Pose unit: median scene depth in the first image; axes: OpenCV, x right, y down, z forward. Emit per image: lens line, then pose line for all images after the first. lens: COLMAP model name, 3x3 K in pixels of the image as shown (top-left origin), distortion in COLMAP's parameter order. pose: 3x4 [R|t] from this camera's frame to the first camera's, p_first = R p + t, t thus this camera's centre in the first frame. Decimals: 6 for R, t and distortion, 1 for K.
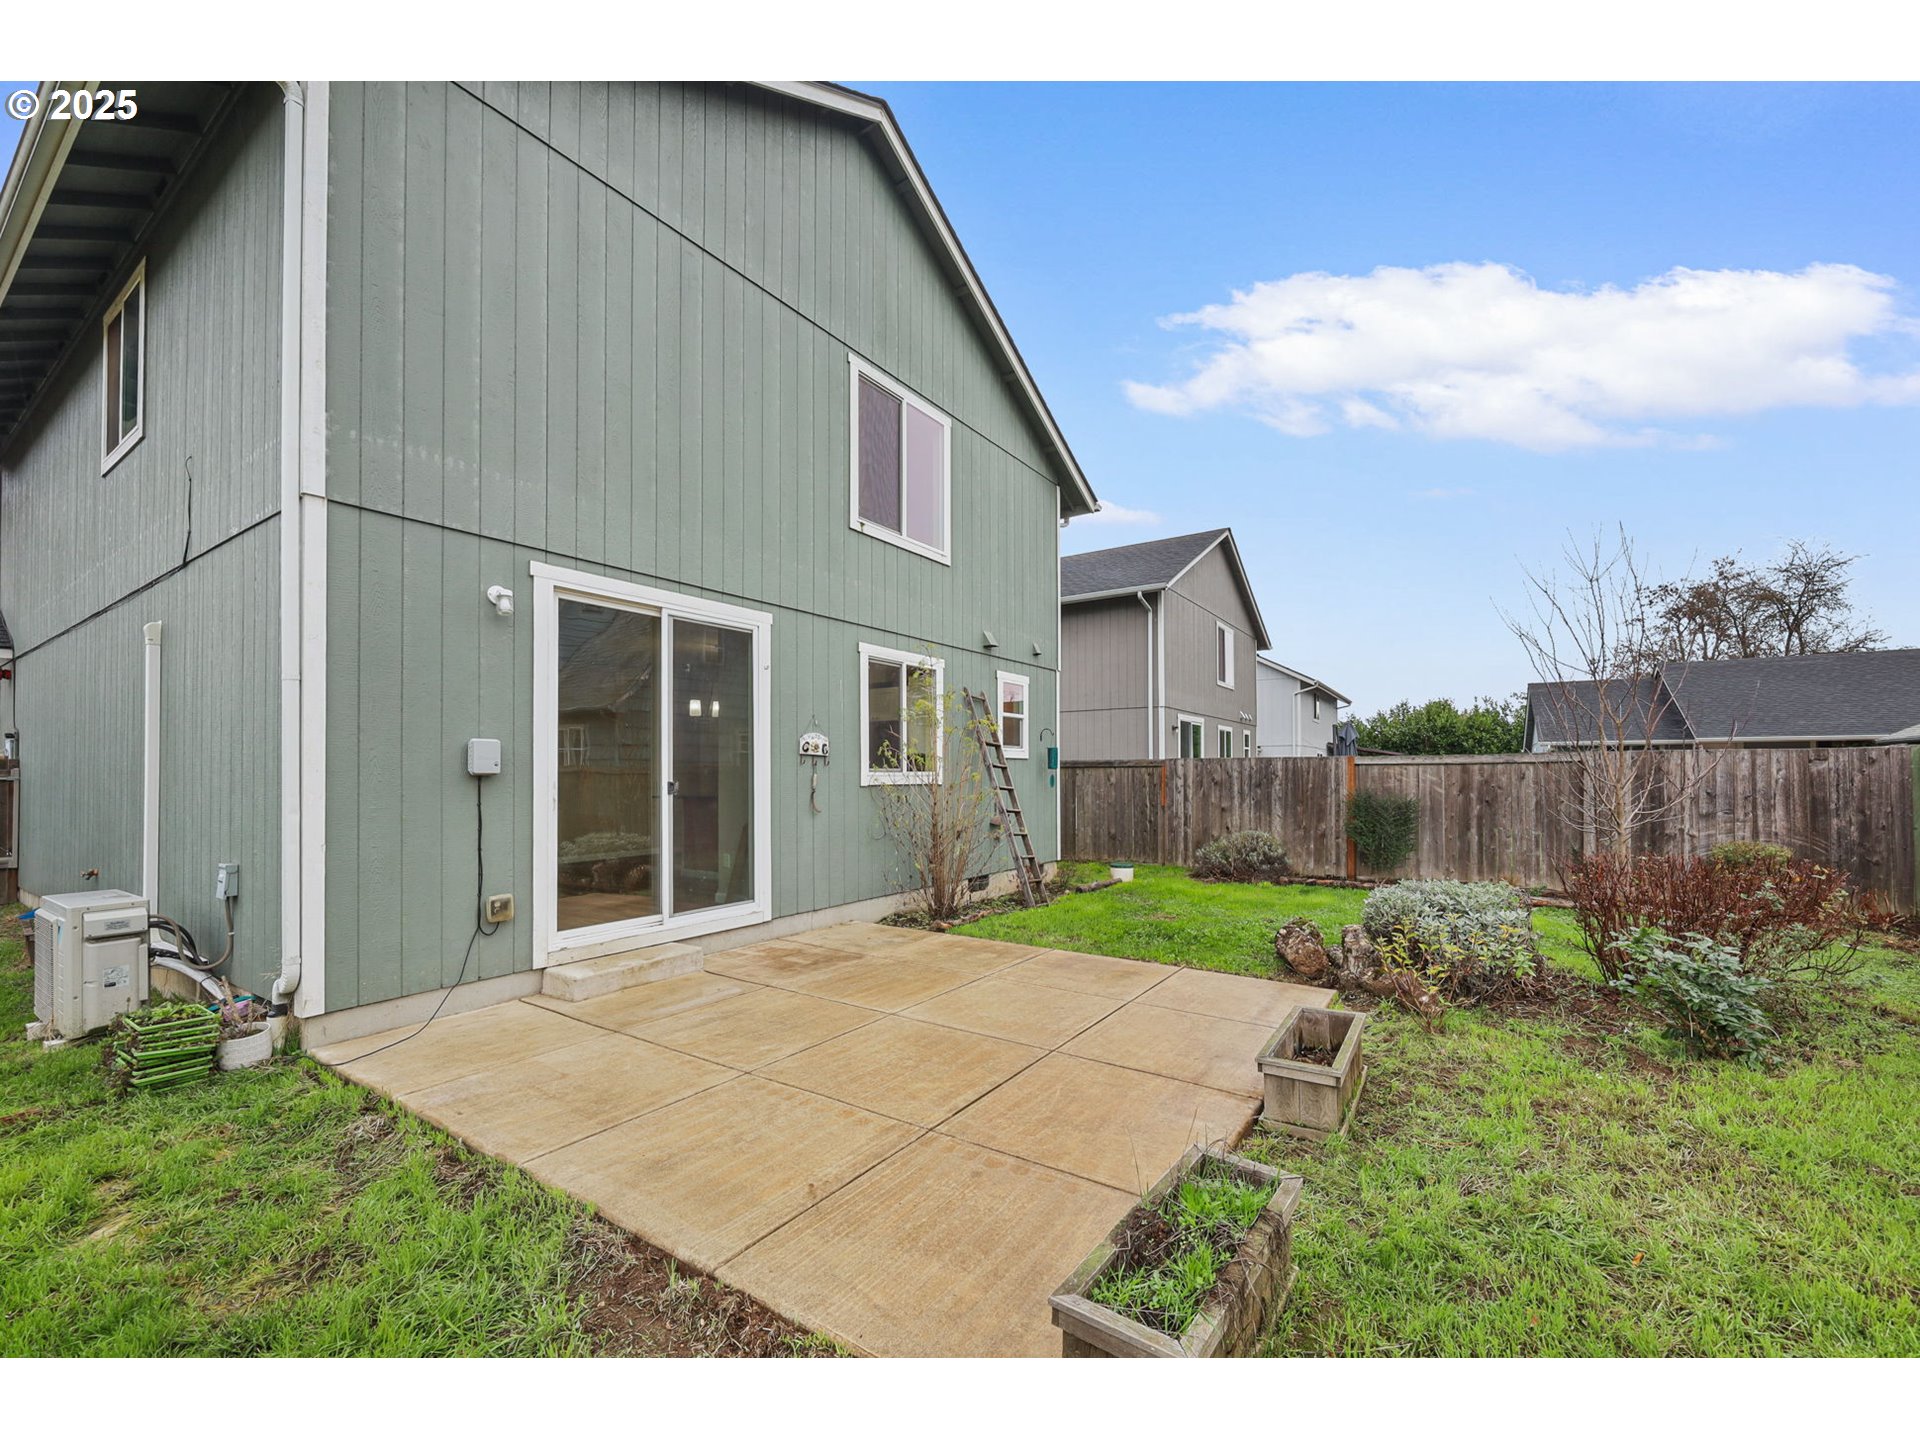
lens RADIAL K [[781.6, 0, 960.4], [0, 781.6, 768.5], [0, 0, 1]] dist [-0.012610, 0.000032]
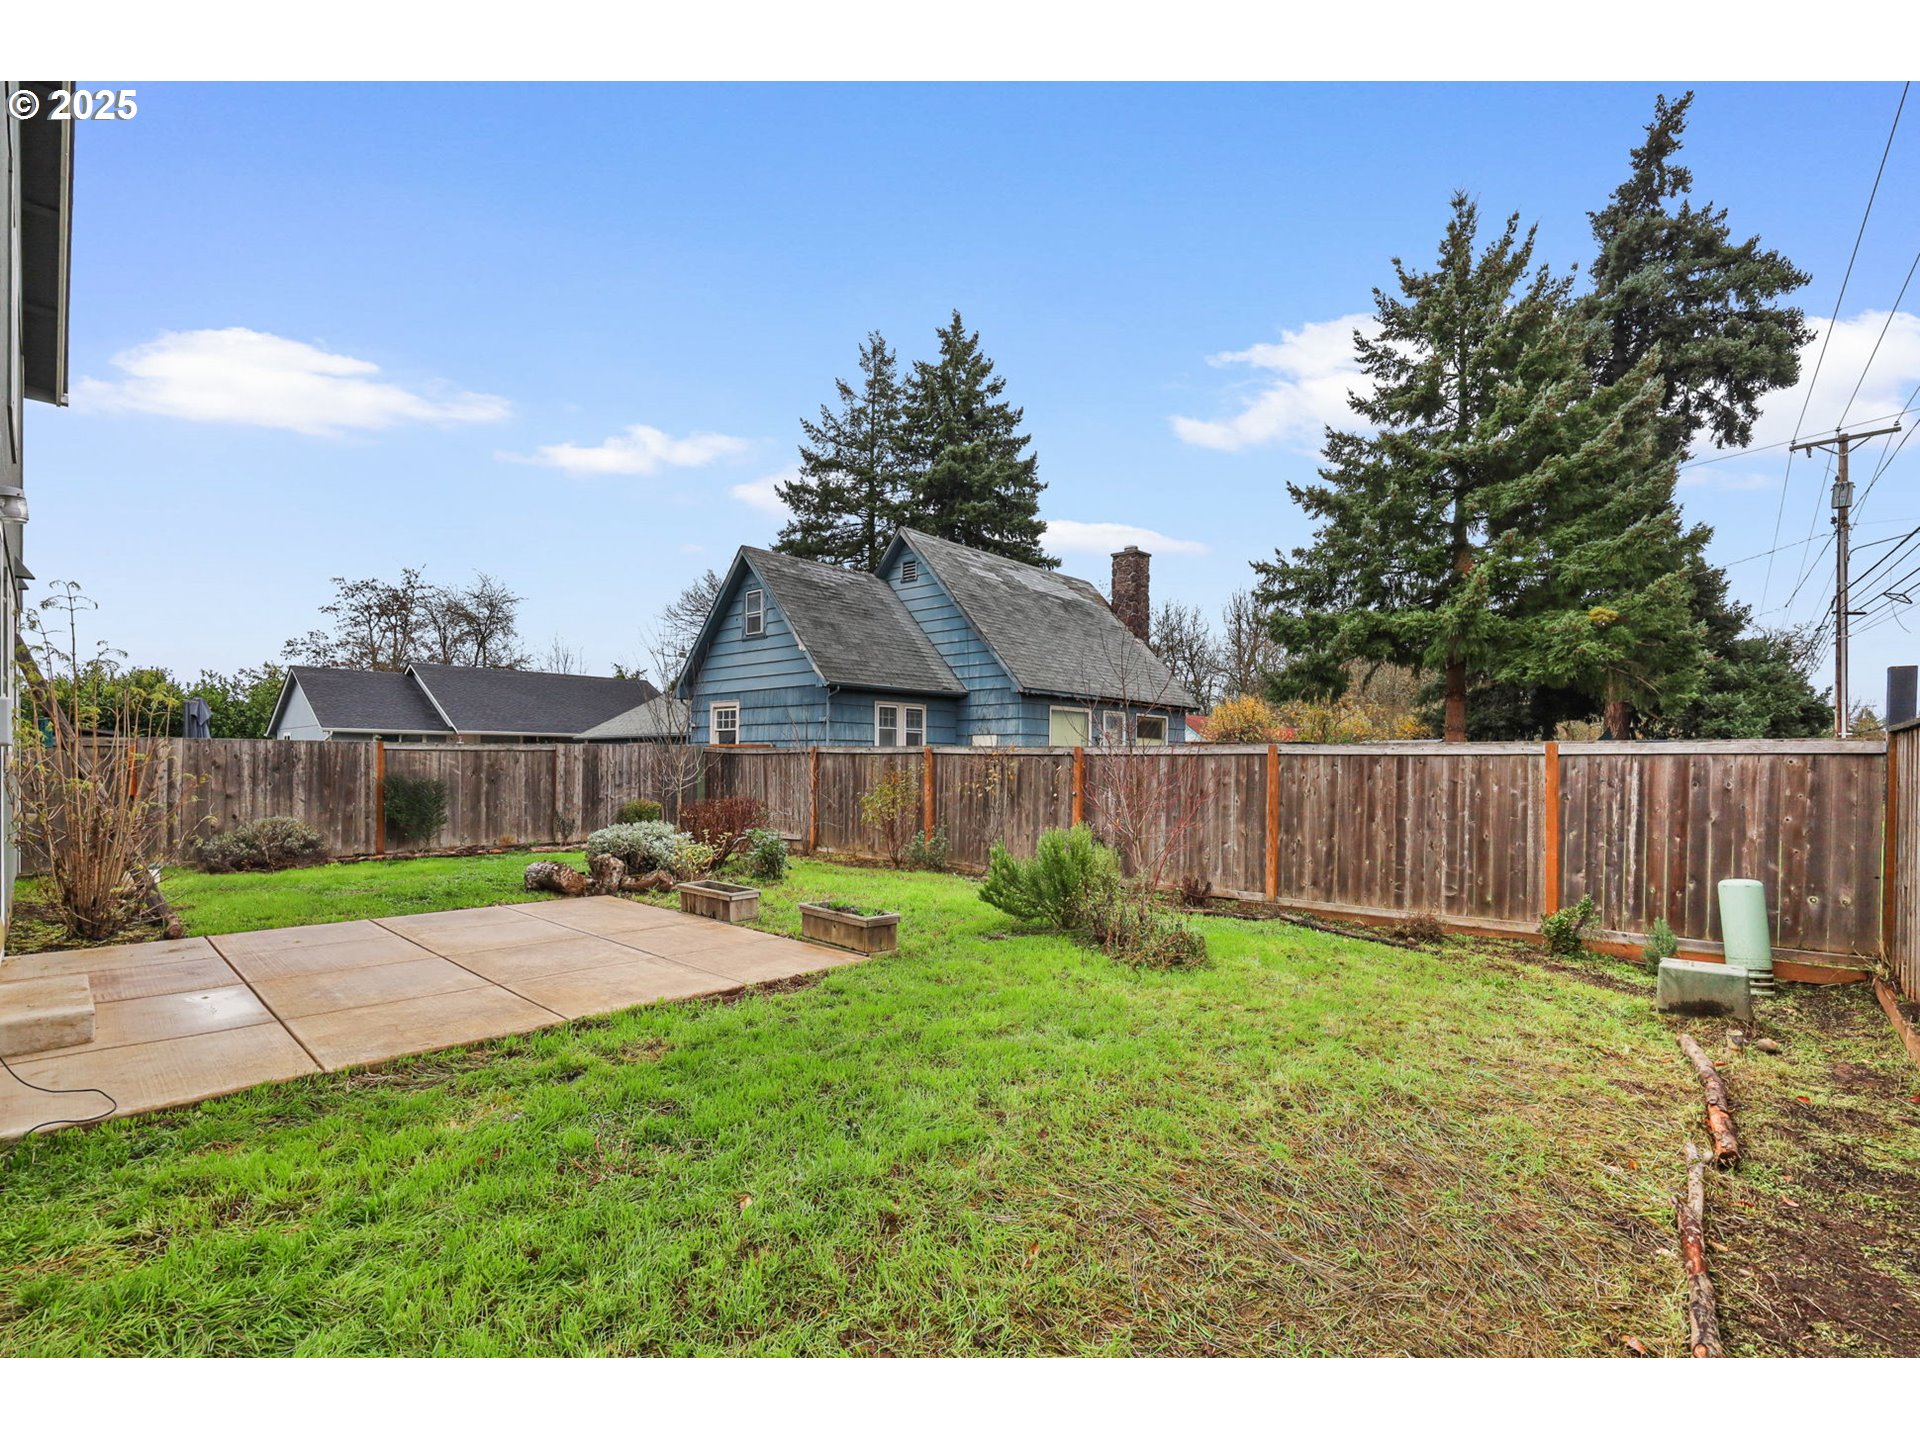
lens RADIAL K [[861.3, 0, 963.4], [0, 861.3, 750.8], [0, 0, 1]] dist [0.000816, -0.000971]
pose [[0.157507, 0.015484, 0.987396, -0.556326], [-0.011396, 0.999839, -0.013861, 0.004309], [-0.987452, -0.009069, 0.157658, 0.007476]]
